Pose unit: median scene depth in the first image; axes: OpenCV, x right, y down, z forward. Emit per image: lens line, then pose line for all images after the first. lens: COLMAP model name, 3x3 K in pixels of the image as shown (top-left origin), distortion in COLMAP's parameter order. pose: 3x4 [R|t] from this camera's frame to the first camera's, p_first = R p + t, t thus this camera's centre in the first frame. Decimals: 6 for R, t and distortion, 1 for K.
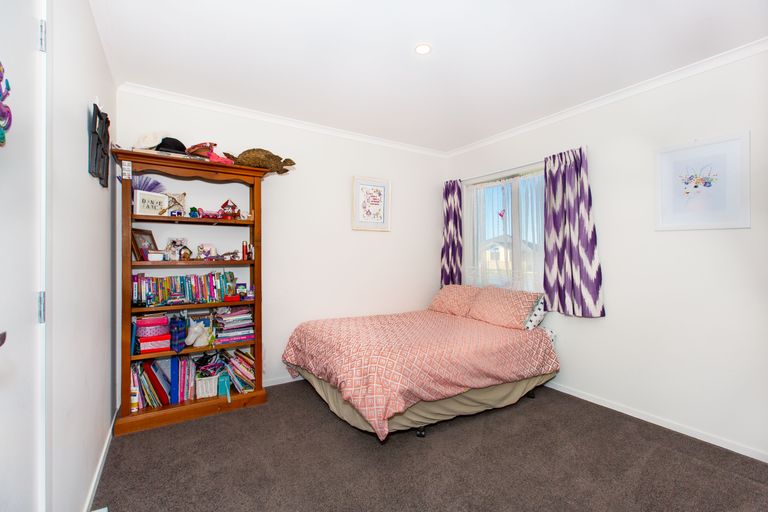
lens RADIAL K [[347.5, 0, 385.8], [0, 347.5, 248.7], [0, 0, 1]] dist [-0.000857, 0.000011]
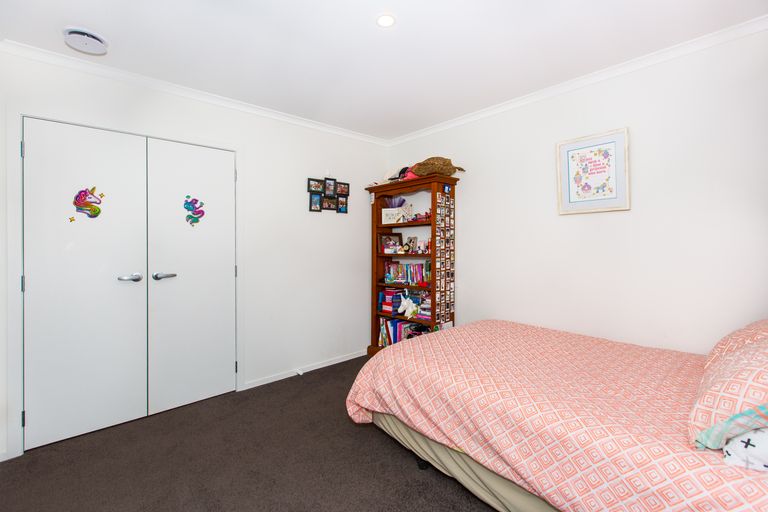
lens RADIAL K [[347.5, 0, 385.8], [0, 347.5, 248.7], [0, 0, 1]] dist [-0.000857, 0.000011]
pose [[0.180895, -0.000603, -0.983502, 0.773419], [0.027342, 0.999616, 0.004416, 0.006916], [0.983122, -0.027690, 0.180842, 0.660864]]
